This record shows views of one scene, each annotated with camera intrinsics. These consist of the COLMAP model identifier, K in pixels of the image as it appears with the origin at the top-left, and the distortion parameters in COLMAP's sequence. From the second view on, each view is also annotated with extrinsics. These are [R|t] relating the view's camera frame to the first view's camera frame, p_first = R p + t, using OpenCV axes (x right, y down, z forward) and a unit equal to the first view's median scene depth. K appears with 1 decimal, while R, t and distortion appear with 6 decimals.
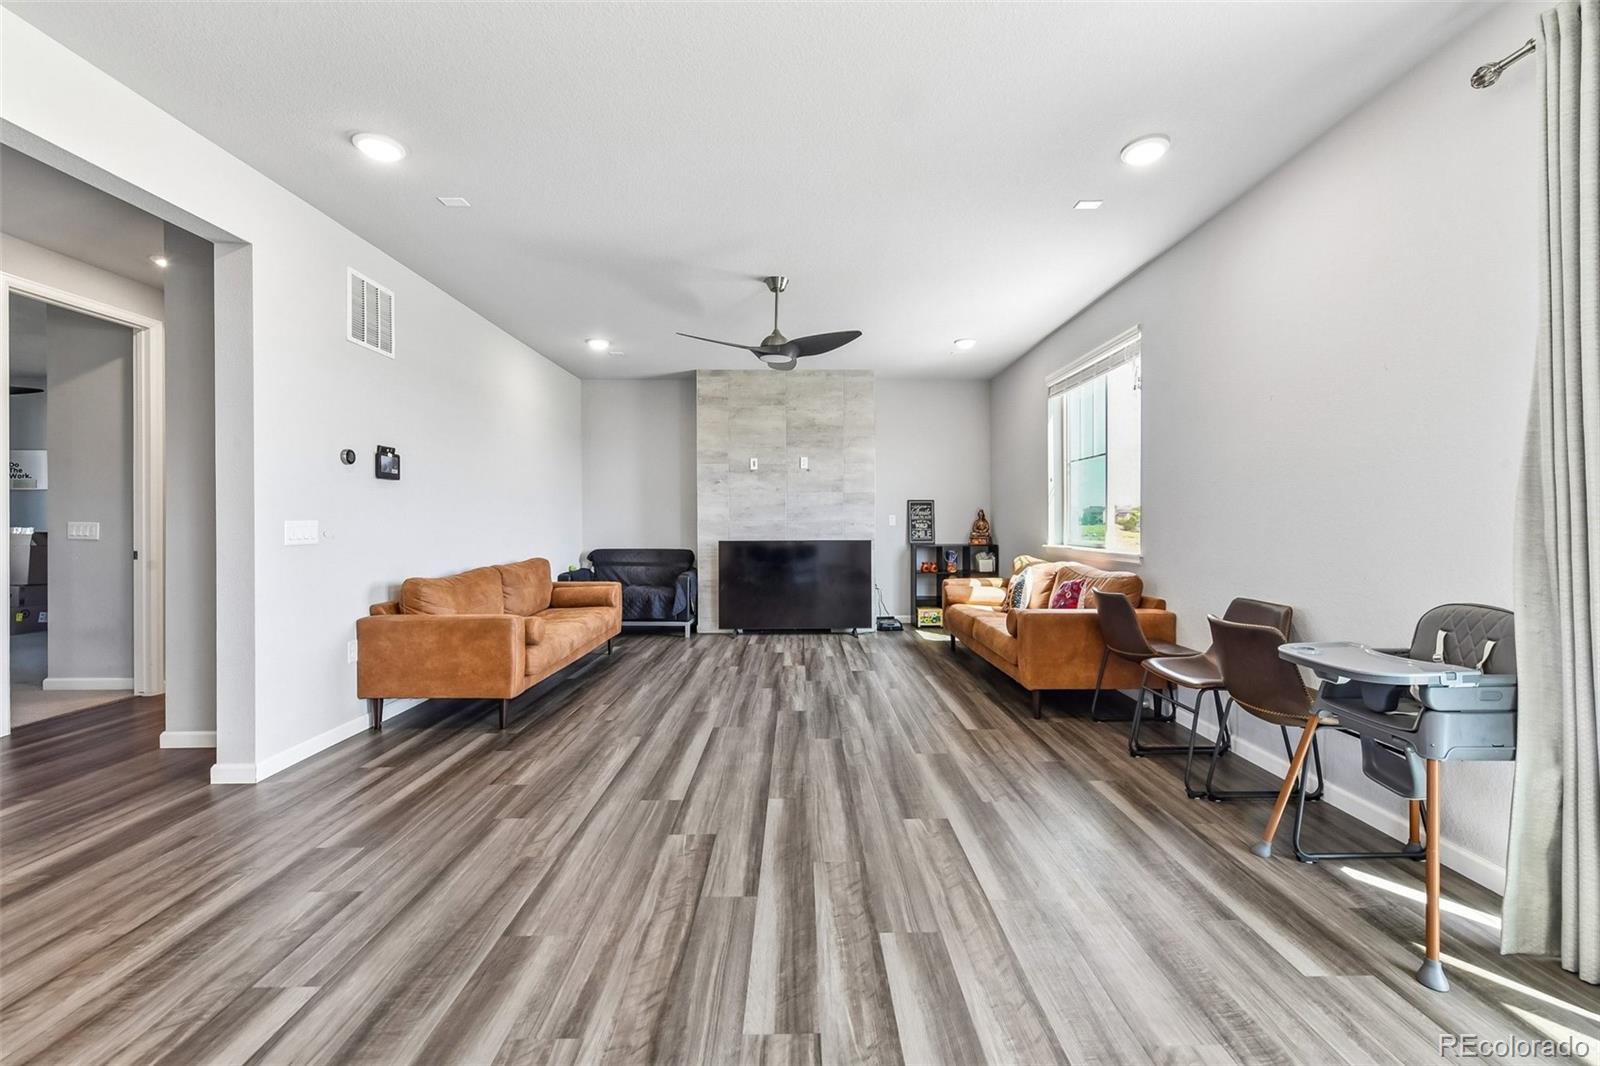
lens RADIAL K [[646.1, 0, 845.0], [0, 646.1, 520.1], [0, 0, 1]] dist [0.003552, -0.001523]
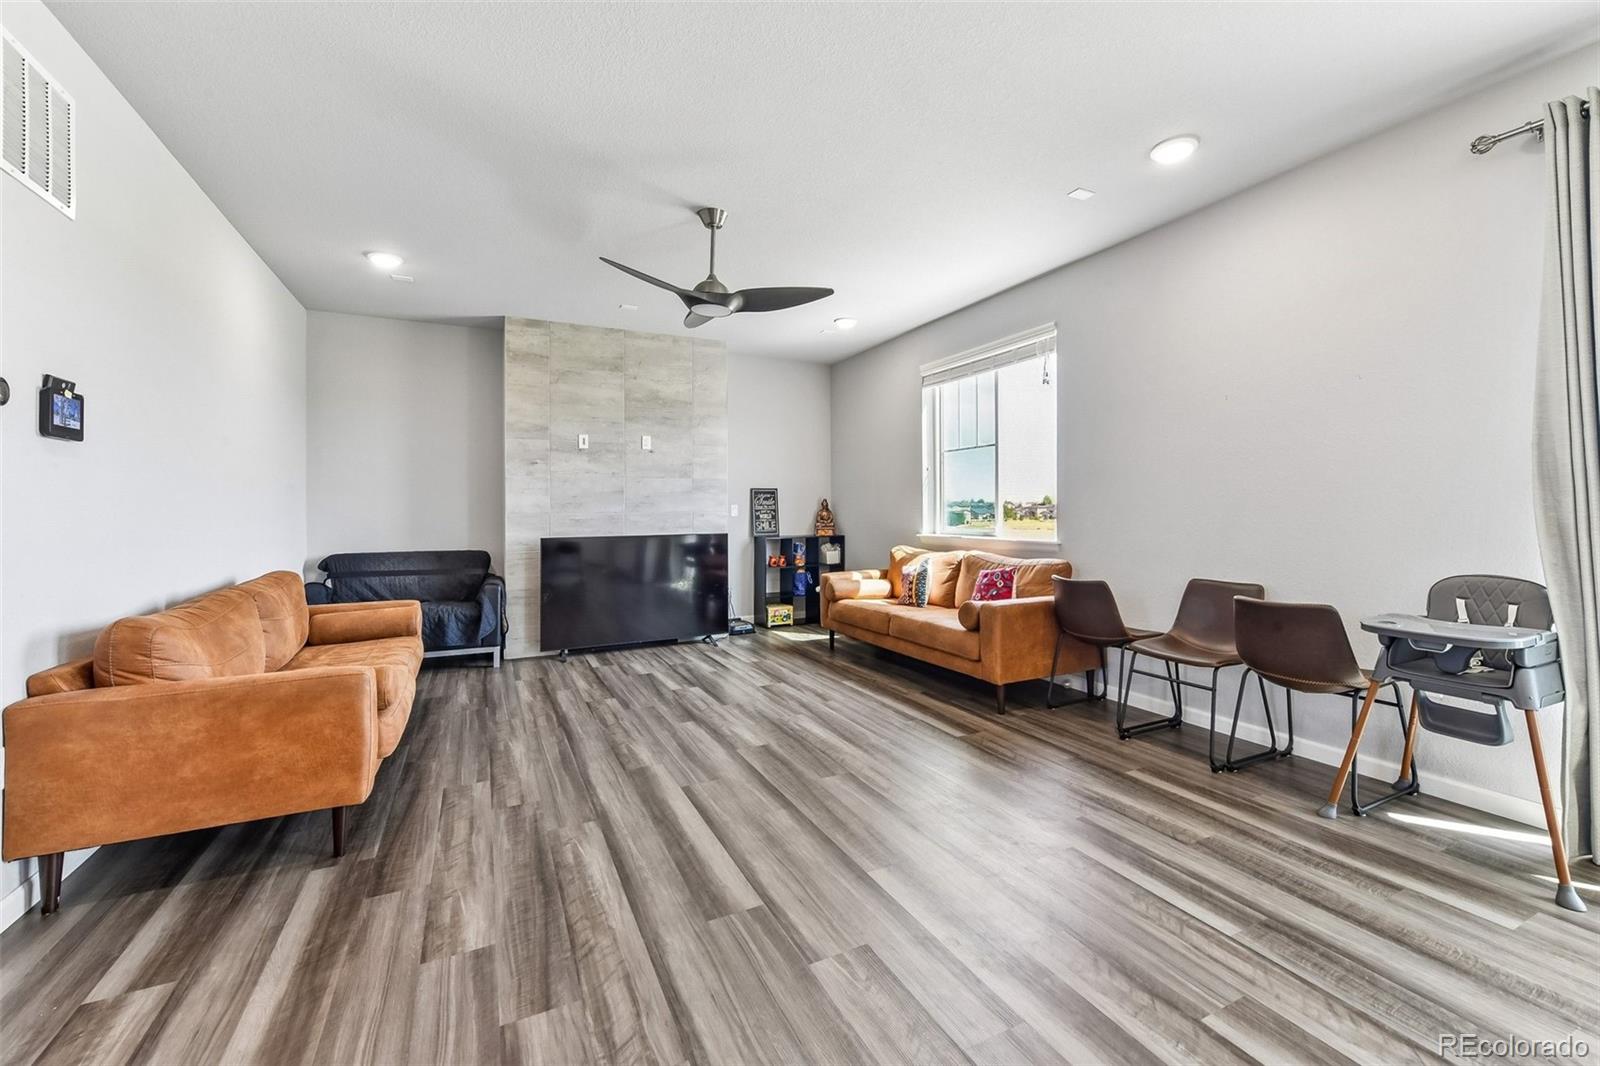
lens RADIAL K [[646.1, 0, 814.5], [0, 646.1, 503.3], [0, 0, 1]] dist [0.003552, -0.001523]
pose [[0.902390, -0.000755, 0.430921, -0.376153], [0.005783, 0.999930, -0.010358, -0.000044], [-0.430882, 0.011840, 0.902330, 0.244734]]
